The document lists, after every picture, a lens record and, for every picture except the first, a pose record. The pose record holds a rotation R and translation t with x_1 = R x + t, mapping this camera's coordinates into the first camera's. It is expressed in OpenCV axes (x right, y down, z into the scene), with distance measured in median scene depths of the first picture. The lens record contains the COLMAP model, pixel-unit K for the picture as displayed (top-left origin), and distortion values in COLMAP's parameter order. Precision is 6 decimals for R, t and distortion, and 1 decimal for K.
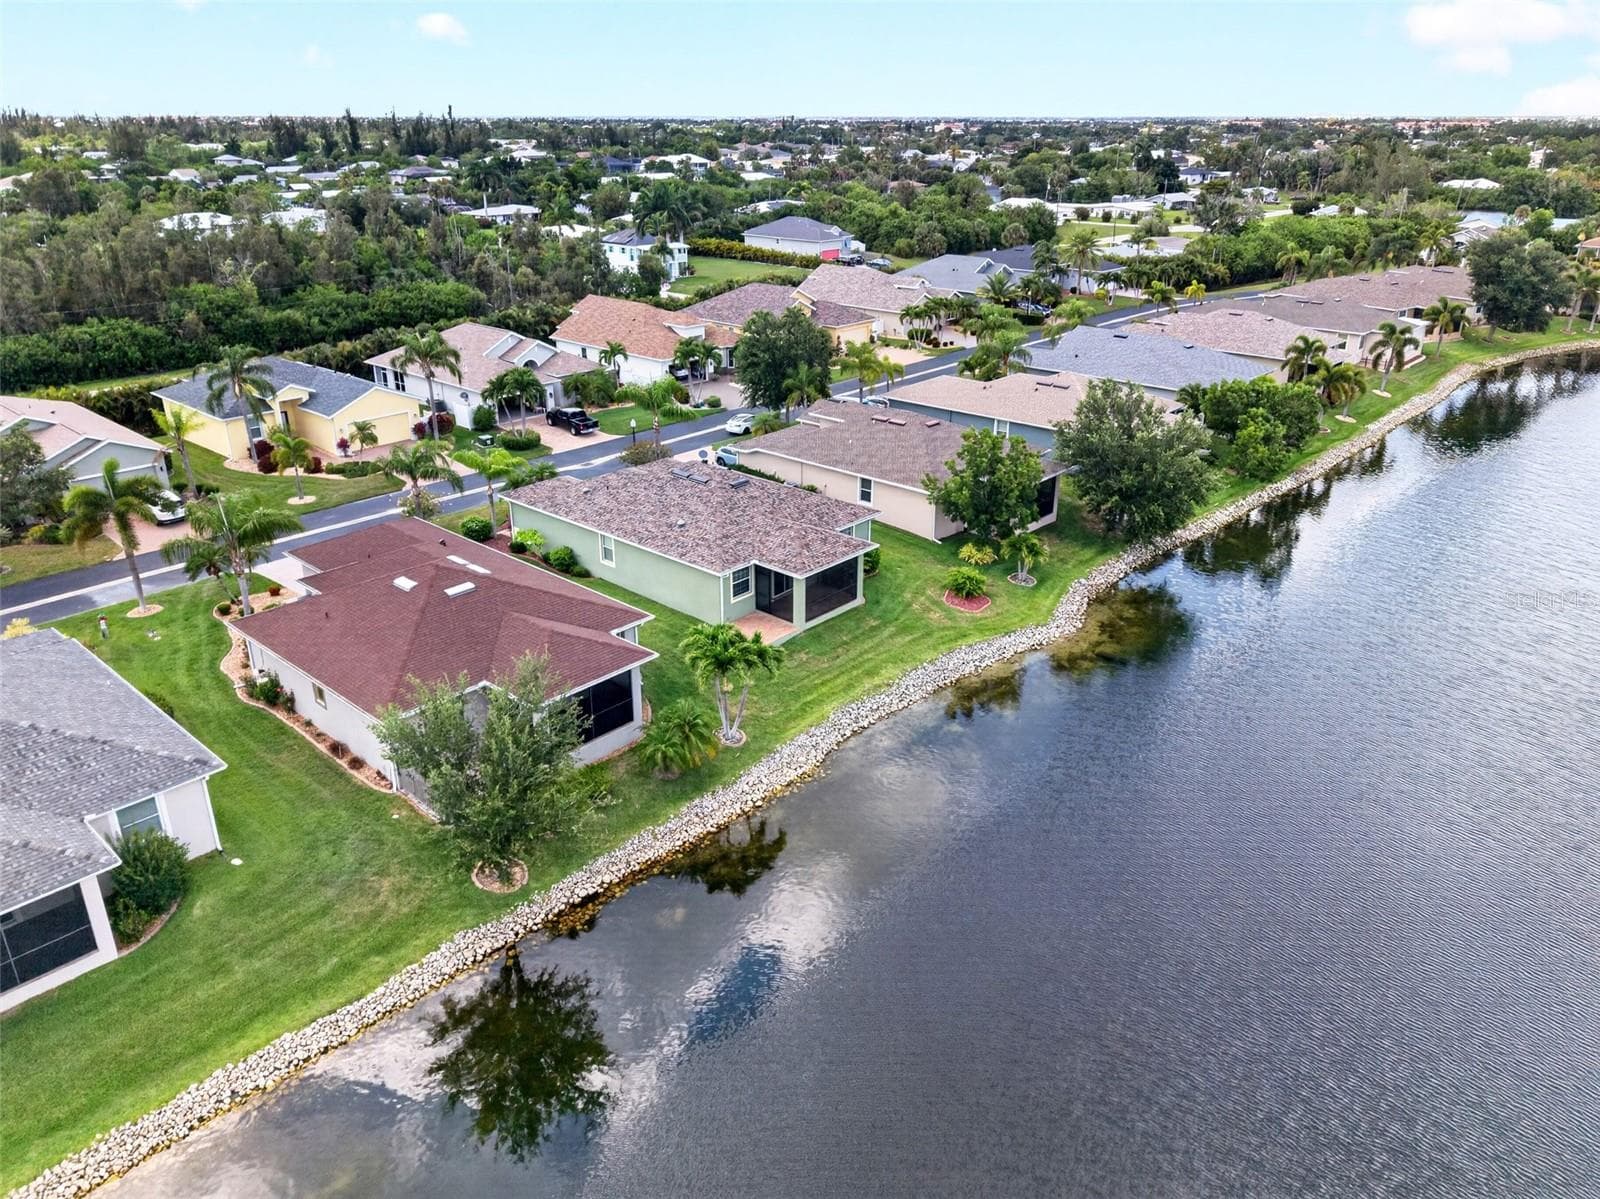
lens RADIAL K [[1110.1, 0, 800.0], [0, 1110.1, 599.5], [0, 0, 1]] dist [0.002297, -0.000552]
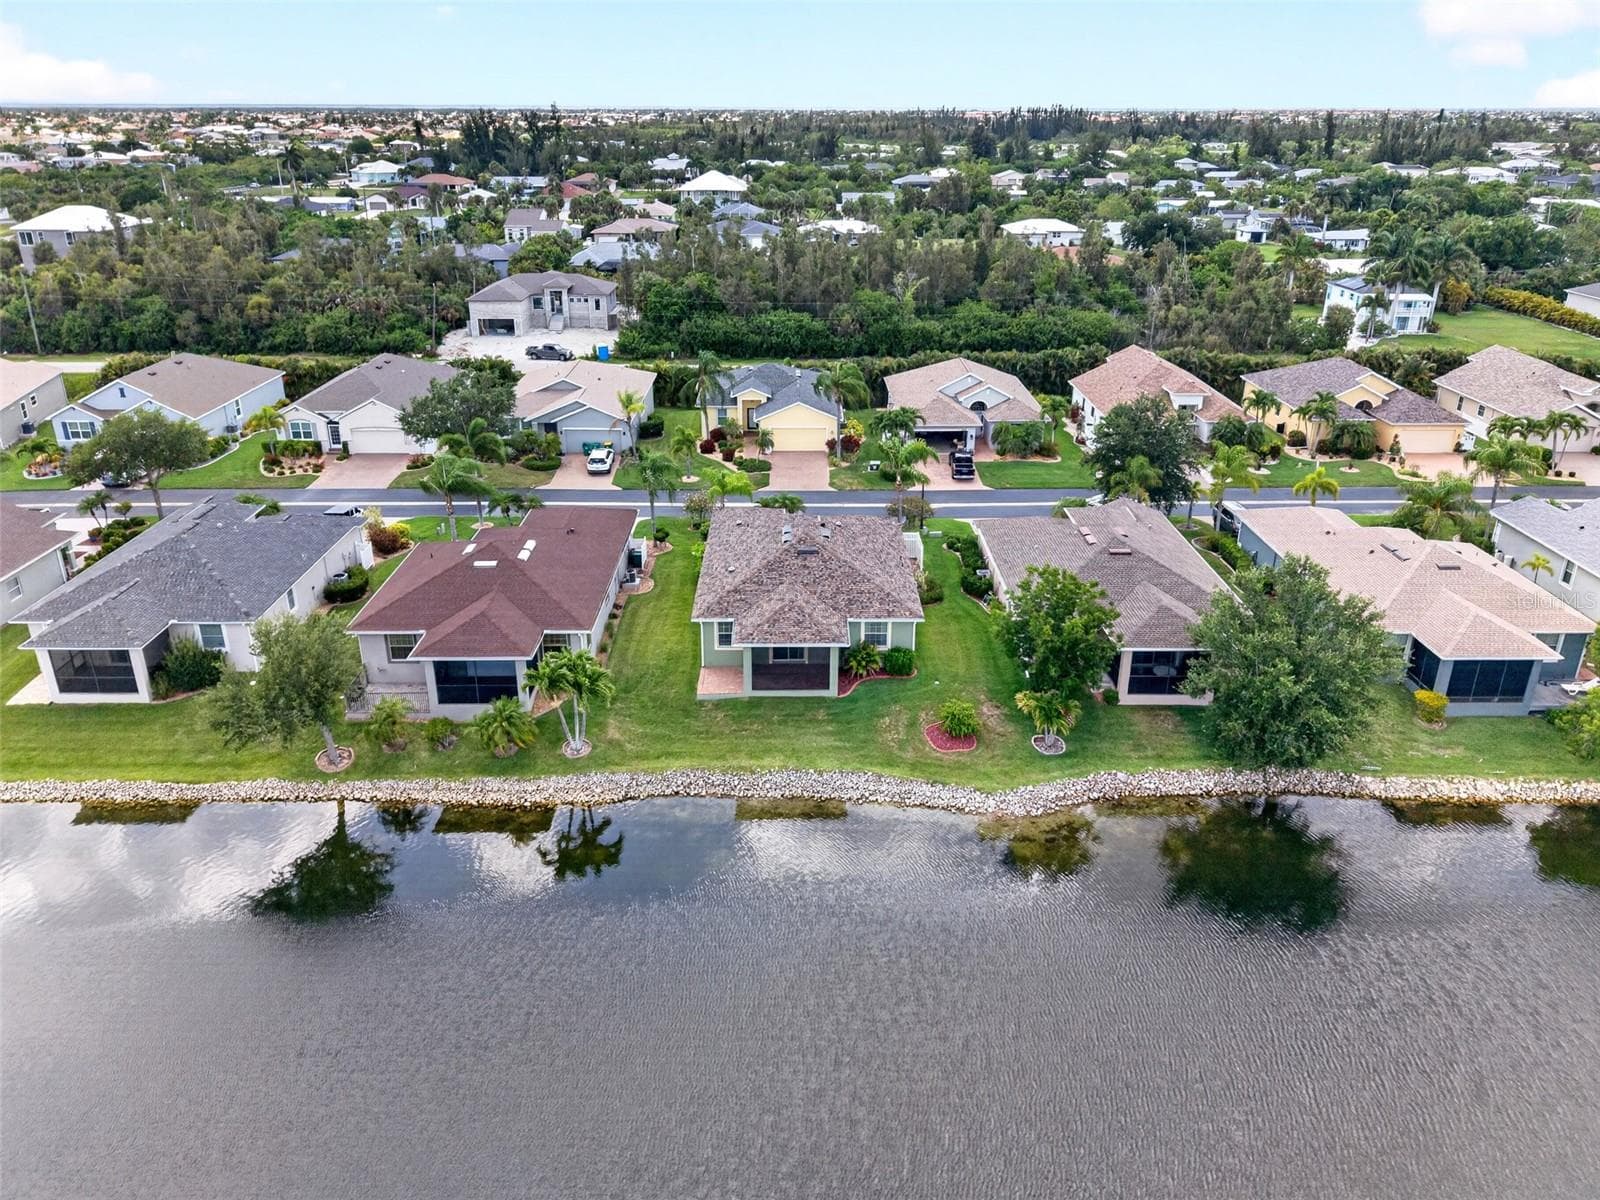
lens RADIAL K [[1123.1, 0, 800.0], [0, 1123.1, 600.0], [0, 0, 1]] dist [0.029104, -0.001595]
pose [[0.675487, 0.293757, -0.676331, 0.483393], [-0.294614, 0.948346, 0.117658, -0.132382], [0.675958, 0.119780, 0.727140, 0.160788]]
